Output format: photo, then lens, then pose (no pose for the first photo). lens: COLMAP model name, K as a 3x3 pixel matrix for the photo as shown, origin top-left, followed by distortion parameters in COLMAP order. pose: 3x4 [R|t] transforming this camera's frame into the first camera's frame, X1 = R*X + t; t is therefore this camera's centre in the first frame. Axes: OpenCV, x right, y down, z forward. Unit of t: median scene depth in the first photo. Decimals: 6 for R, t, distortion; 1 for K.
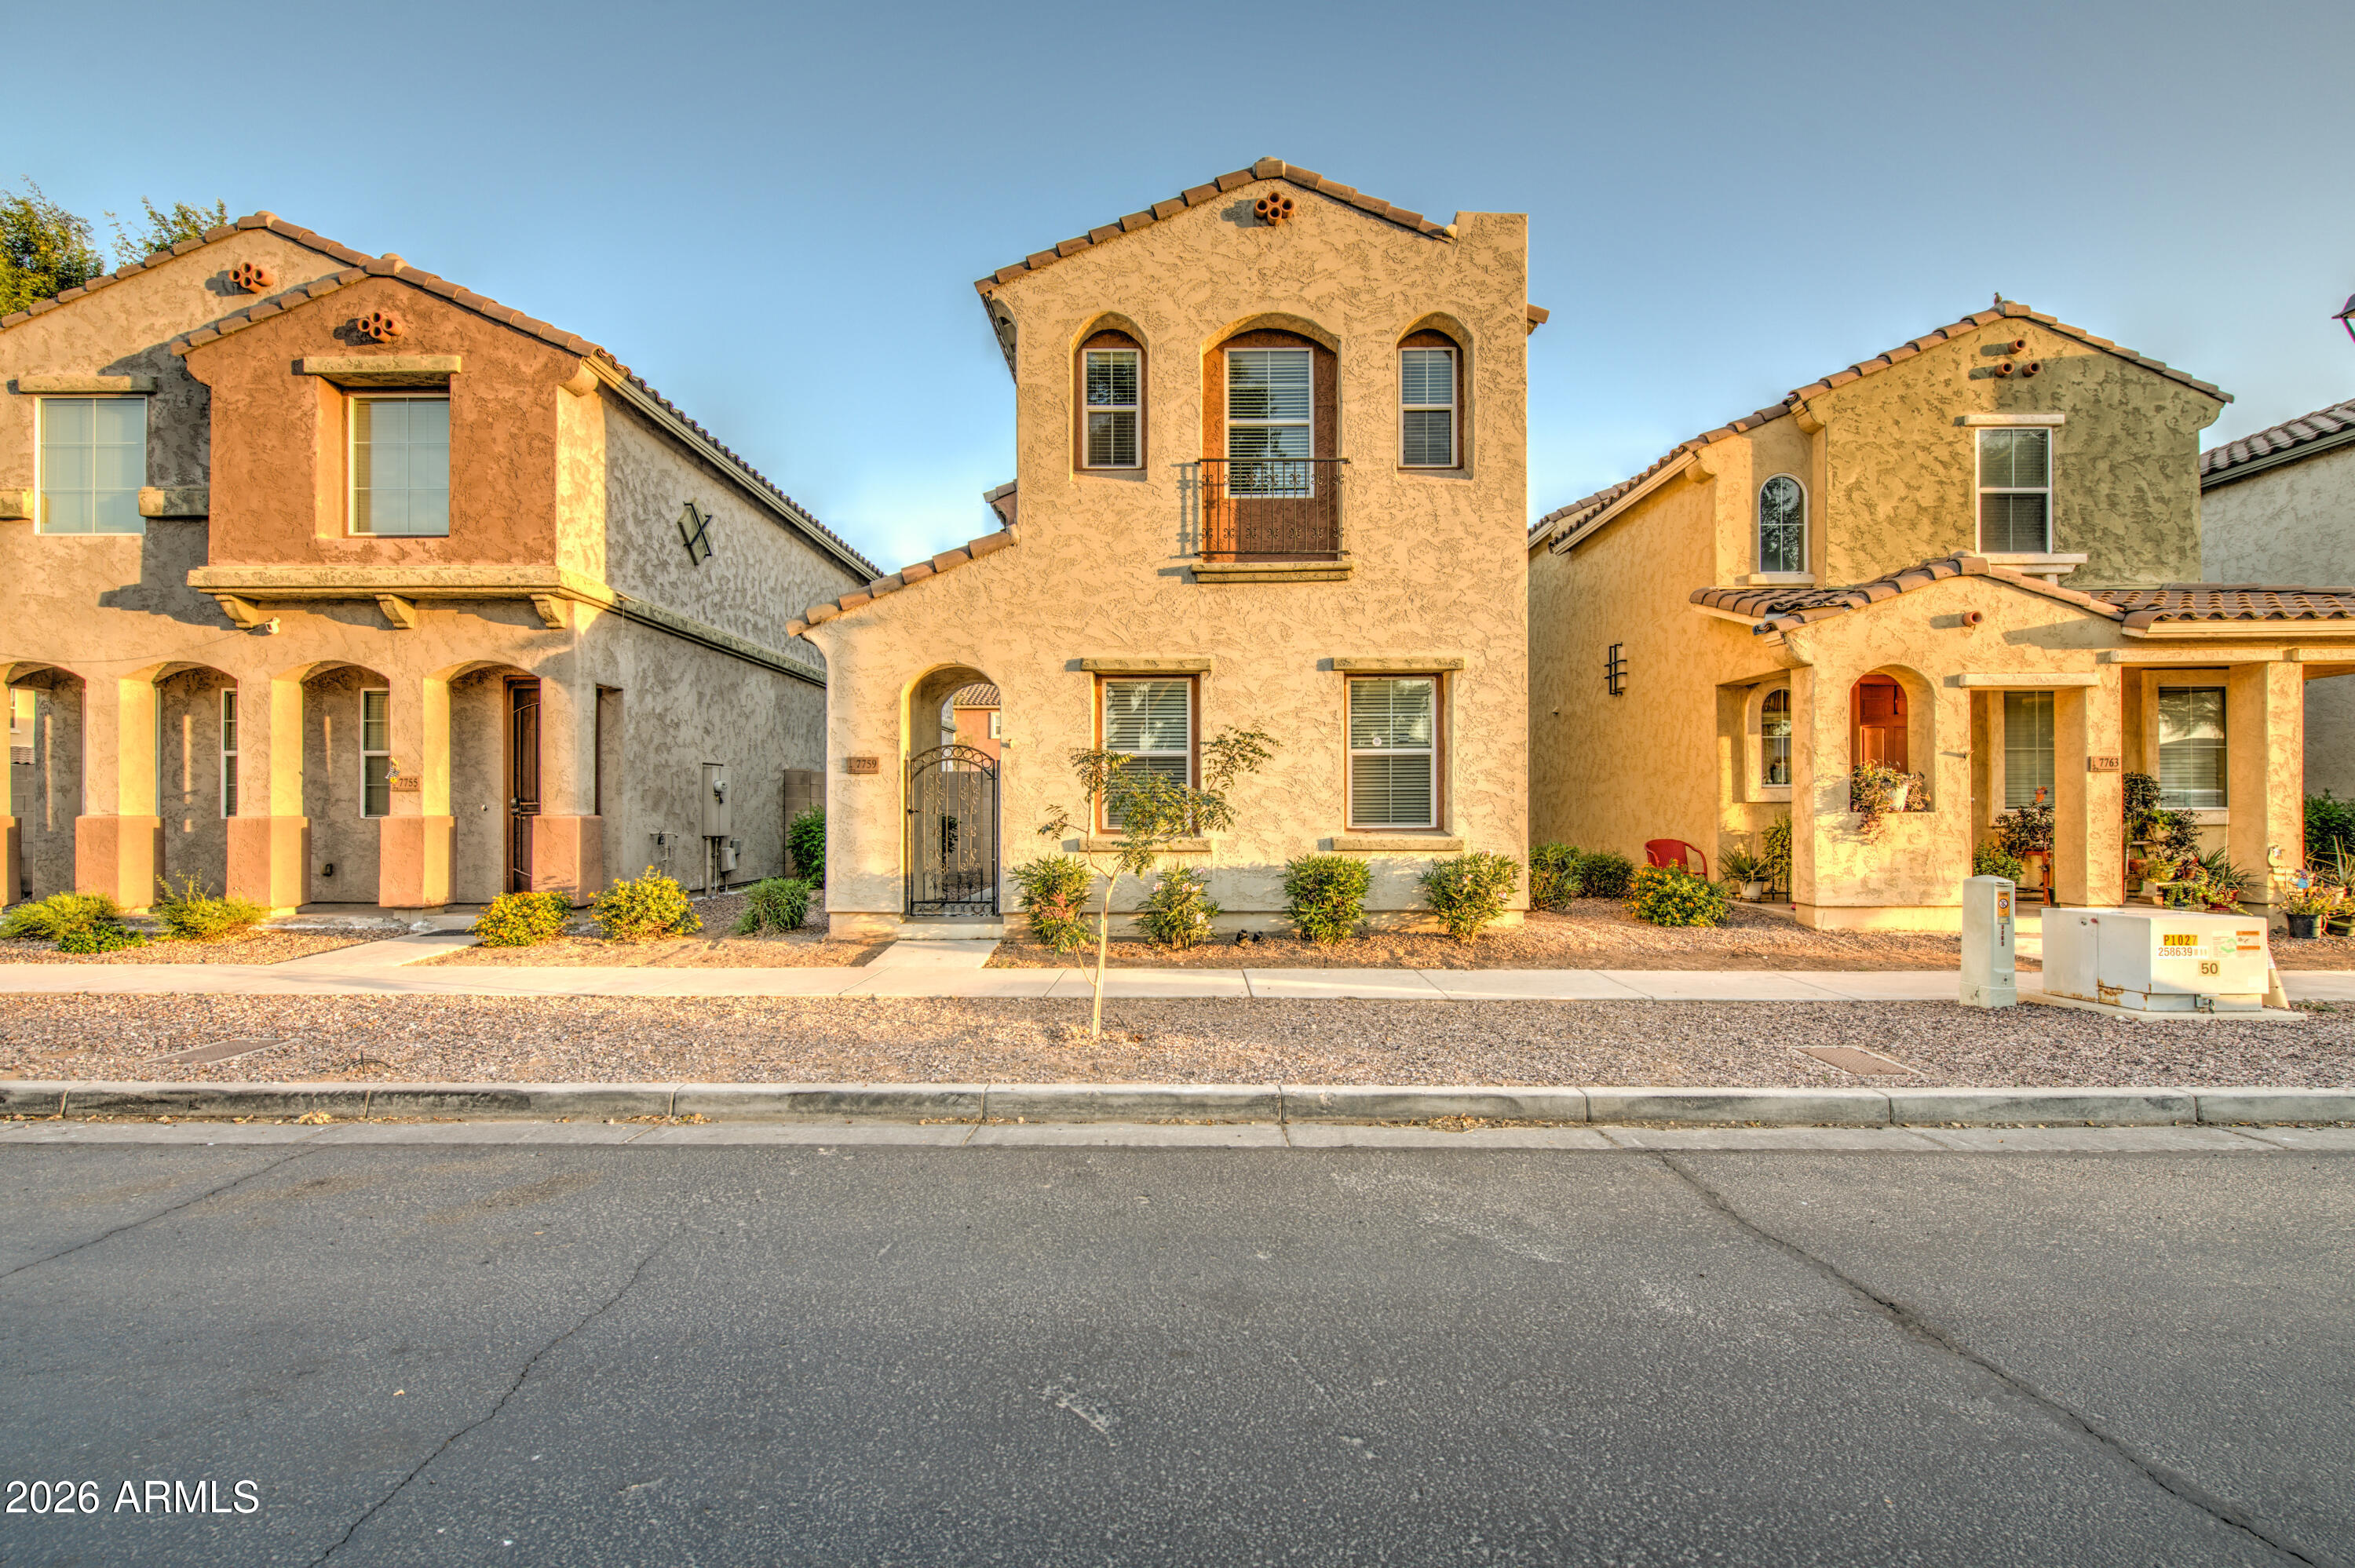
lens RADIAL K [[1010.0, 0, 1208.8], [0, 1010.0, 799.3], [0, 0, 1]] dist [0.000892, -0.001977]
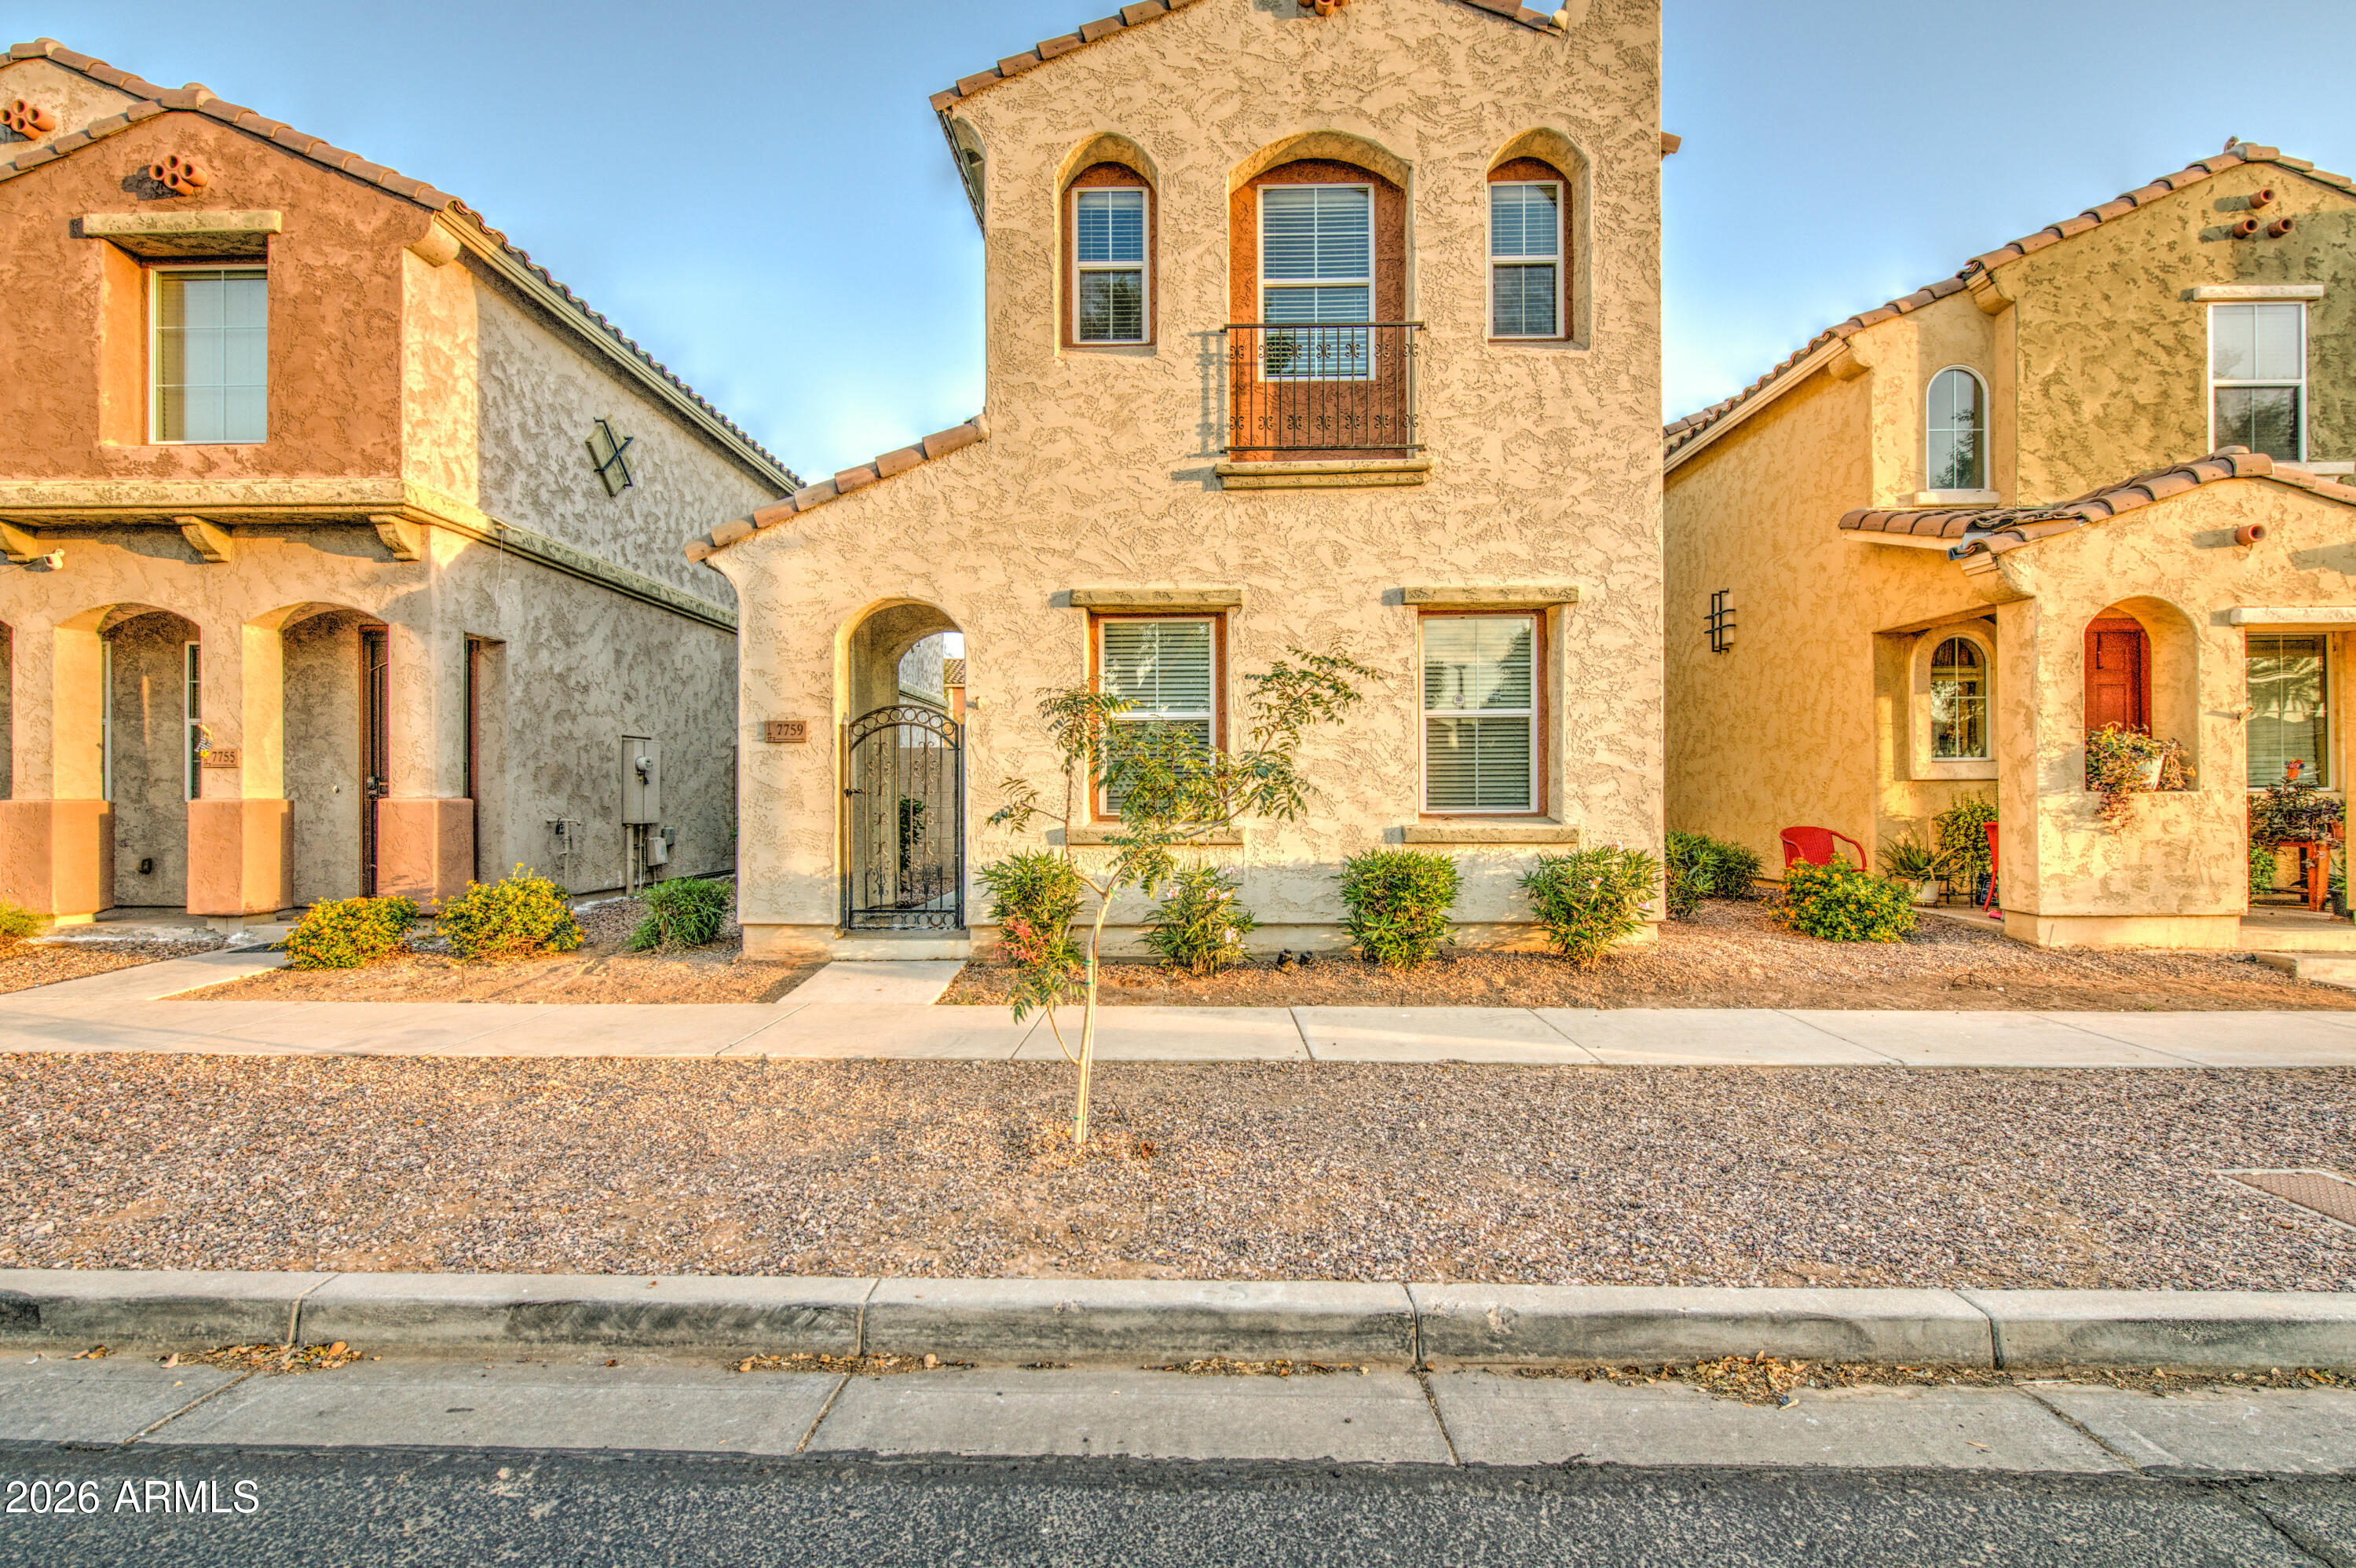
lens RADIAL K [[1010.5, 0, 1196.9], [0, 1010.5, 789.3], [0, 0, 1]] dist [0.000892, -0.001977]
pose [[0.999827, -0.001505, -0.018523, -0.017381], [0.001609, 0.999983, 0.005581, 0.006051], [0.018514, -0.005610, 0.999813, 0.238058]]
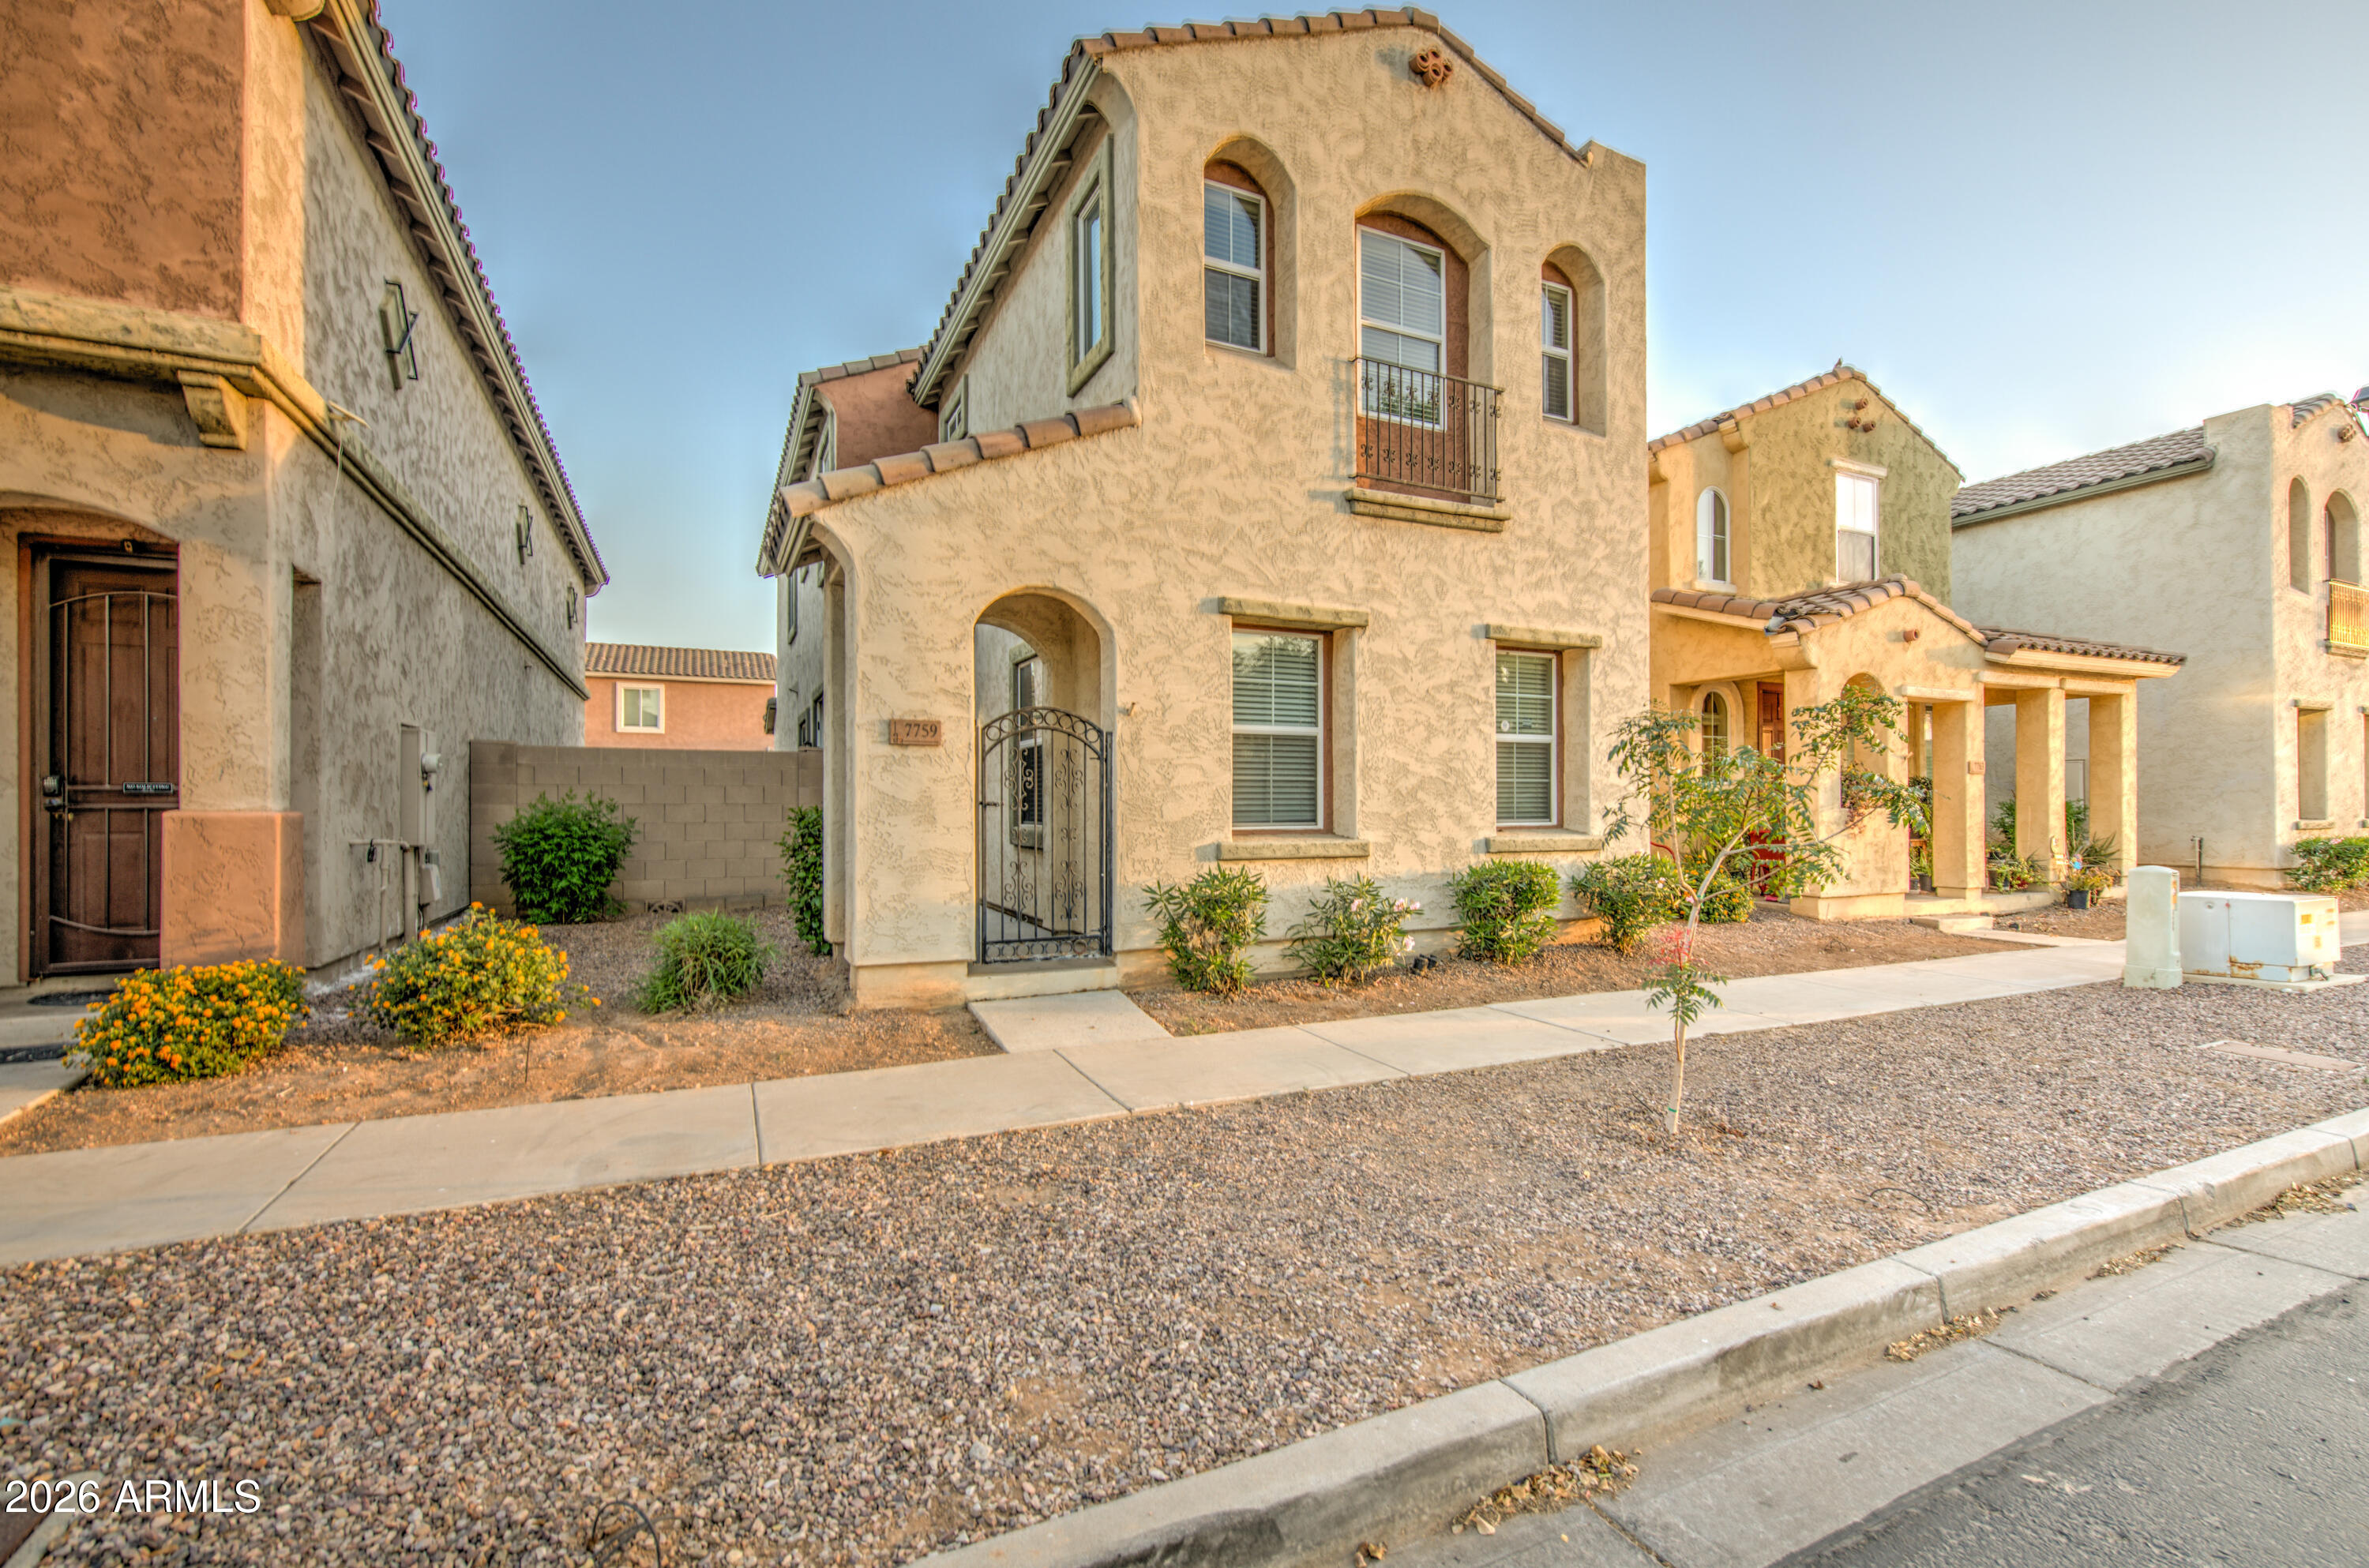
lens RADIAL K [[1016.1, 0, 1215.3], [0, 1016.1, 797.7], [0, 0, 1]] dist [0.000892, -0.001977]
pose [[0.899337, 0.005940, 0.437215, -0.443203], [-0.006922, 0.999976, 0.000652, 0.005587], [-0.437201, -0.003612, 0.899357, 0.332887]]
